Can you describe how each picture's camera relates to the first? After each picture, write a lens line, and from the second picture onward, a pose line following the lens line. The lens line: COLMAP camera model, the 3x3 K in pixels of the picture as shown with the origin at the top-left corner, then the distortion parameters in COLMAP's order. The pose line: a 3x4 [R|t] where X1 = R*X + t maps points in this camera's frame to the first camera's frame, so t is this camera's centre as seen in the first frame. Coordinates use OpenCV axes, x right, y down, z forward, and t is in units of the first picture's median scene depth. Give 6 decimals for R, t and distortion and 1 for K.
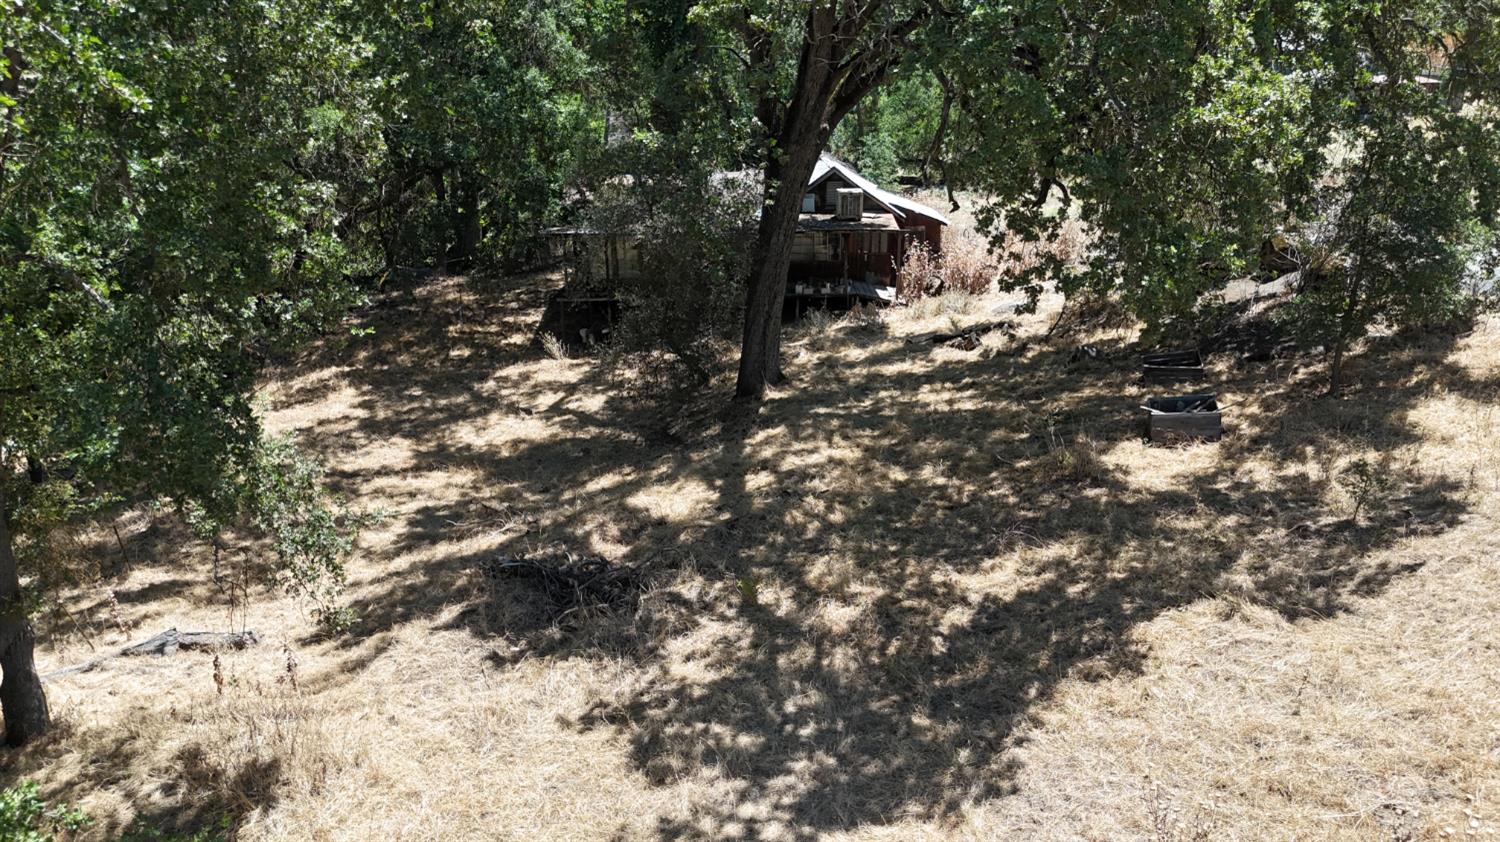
lens RADIAL K [[1108.6, 0, 747.4], [0, 1108.6, 423.8], [0, 0, 1]] dist [0.070758, -0.067215]
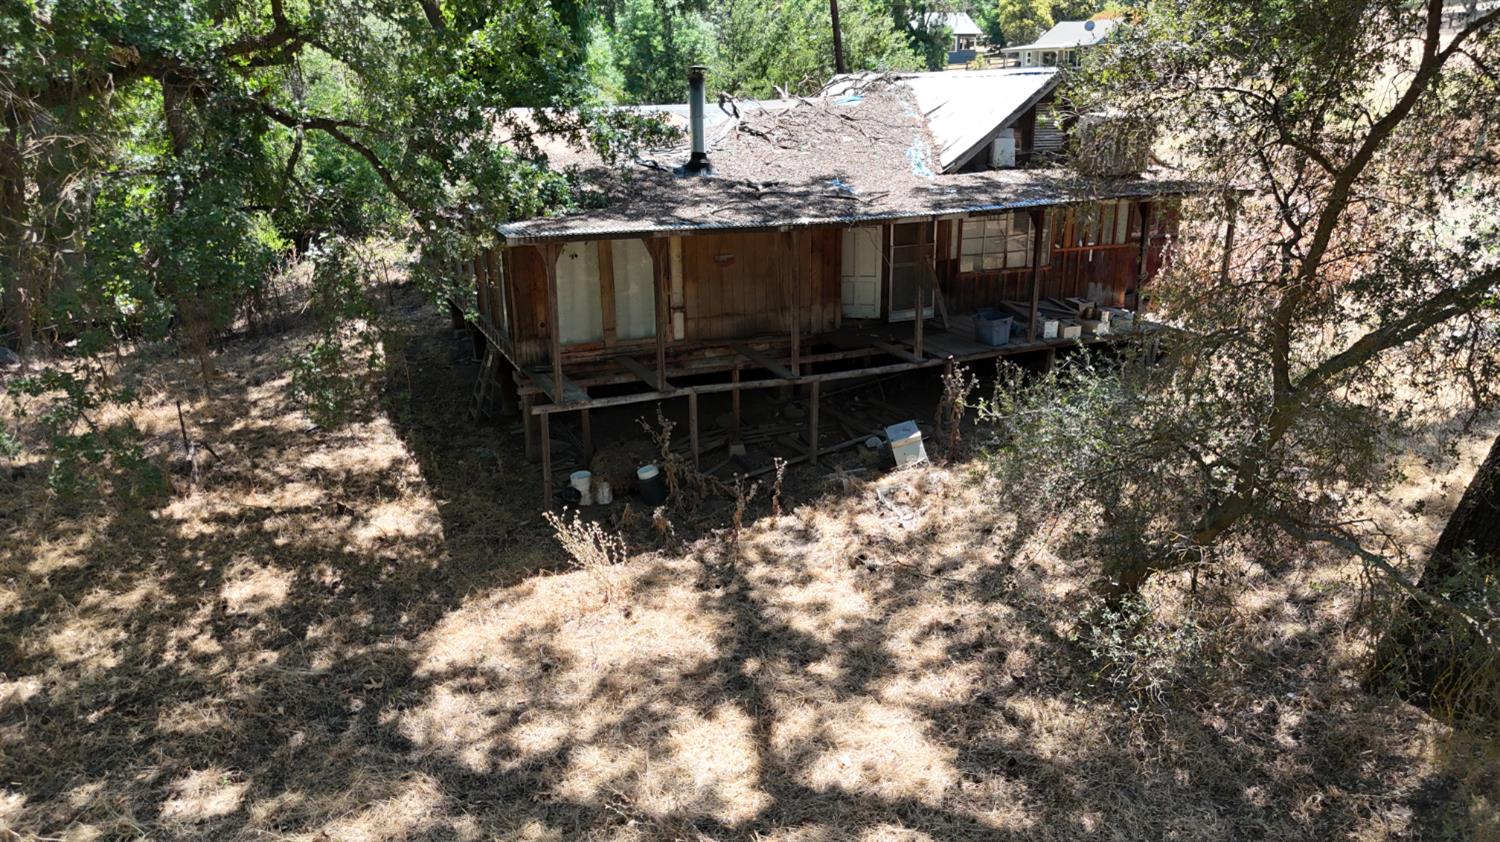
lens RADIAL K [[1108.6, 0, 753.8], [0, 1108.6, 417.9], [0, 0, 1]] dist [0.070758, -0.067215]
pose [[0.920458, -0.112412, 0.374326, -0.236442], [0.121922, 0.992538, -0.001737, -0.096613], [-0.371337, 0.047237, 0.927296, 0.602111]]
